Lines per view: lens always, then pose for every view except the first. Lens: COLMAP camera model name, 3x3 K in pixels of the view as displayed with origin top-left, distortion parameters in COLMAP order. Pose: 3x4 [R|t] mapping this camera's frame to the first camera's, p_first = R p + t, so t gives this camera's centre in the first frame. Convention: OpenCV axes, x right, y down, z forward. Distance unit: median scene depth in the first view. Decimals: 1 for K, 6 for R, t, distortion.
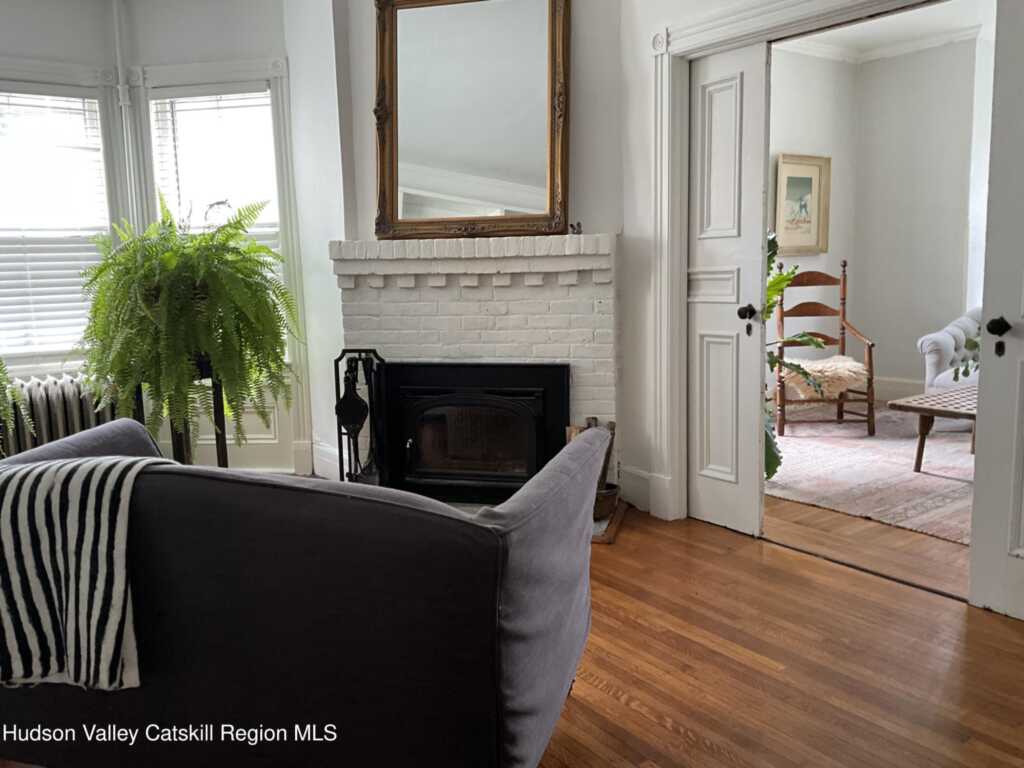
lens RADIAL K [[853.6, 0, 512.0], [0, 853.6, 384.0], [0, 0, 1]] dist [0.074418, -0.161157]
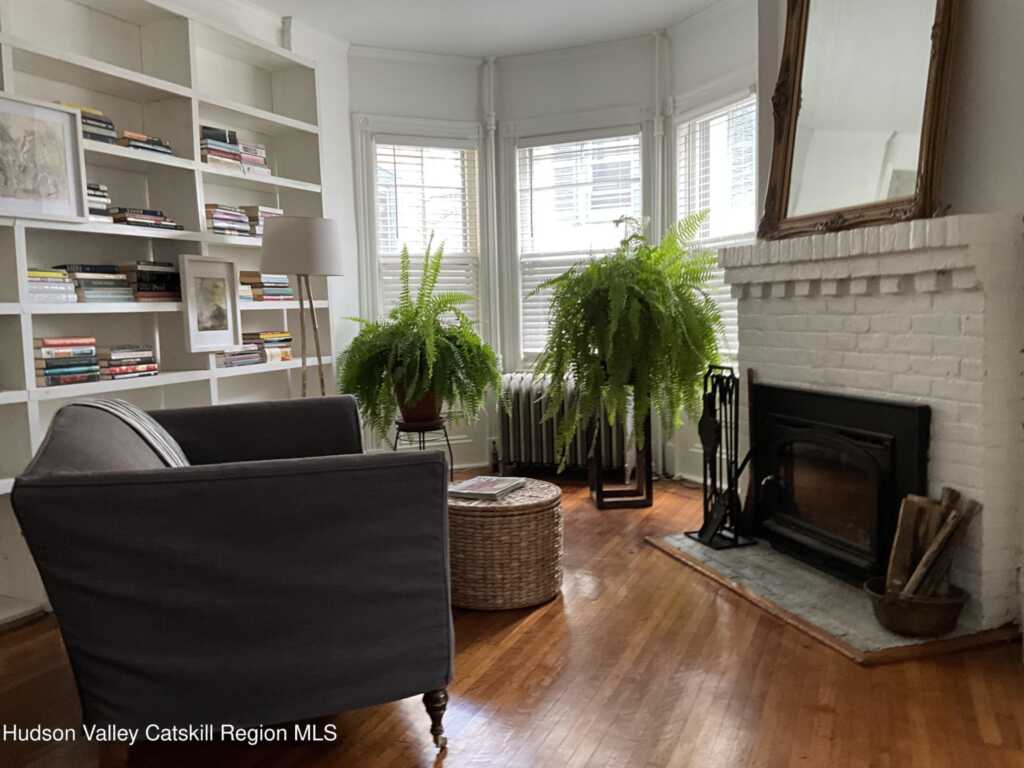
lens RADIAL K [[853.6, 0, 512.0], [0, 853.6, 384.0], [0, 0, 1]] dist [0.074418, -0.161157]
pose [[0.489759, 0.085107, -0.867694, 0.503991], [-0.111208, 0.993193, 0.034647, -0.027556], [0.864736, 0.079525, 0.495890, 0.359096]]
